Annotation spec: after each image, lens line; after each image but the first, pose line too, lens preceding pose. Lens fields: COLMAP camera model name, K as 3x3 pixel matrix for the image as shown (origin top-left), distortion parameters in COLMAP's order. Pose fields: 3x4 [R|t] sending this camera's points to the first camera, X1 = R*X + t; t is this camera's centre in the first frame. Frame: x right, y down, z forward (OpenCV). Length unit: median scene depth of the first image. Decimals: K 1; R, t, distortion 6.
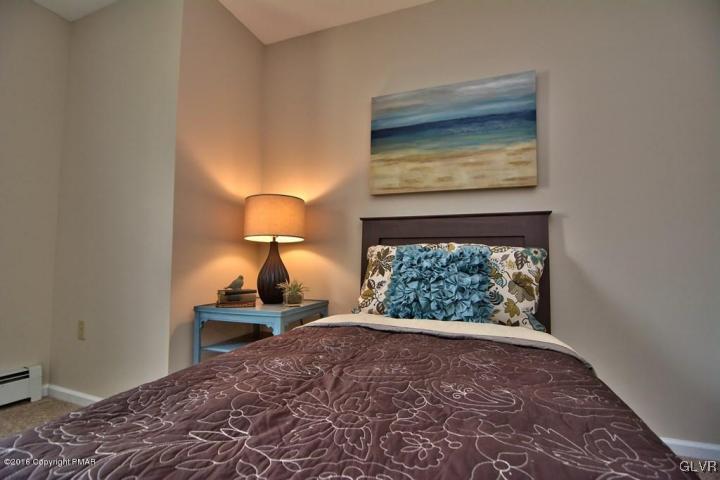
lens RADIAL K [[347.2, 0, 356.8], [0, 347.2, 242.3], [0, 0, 1]] dist [-0.017470, -0.000103]
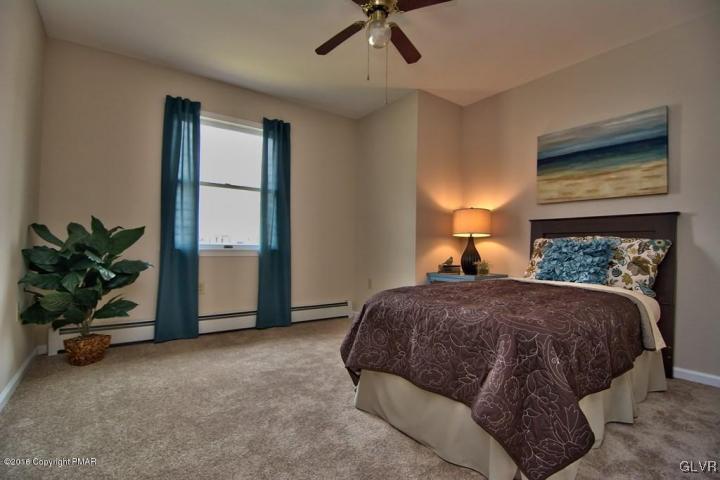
lens RADIAL K [[347.2, 0, 356.8], [0, 347.2, 242.3], [0, 0, 1]] dist [-0.017470, -0.000103]
pose [[0.843150, -0.006337, -0.537640, 0.204948], [0.021345, 0.999537, 0.021693, -0.024923], [0.537254, -0.029767, 0.842895, -0.734505]]
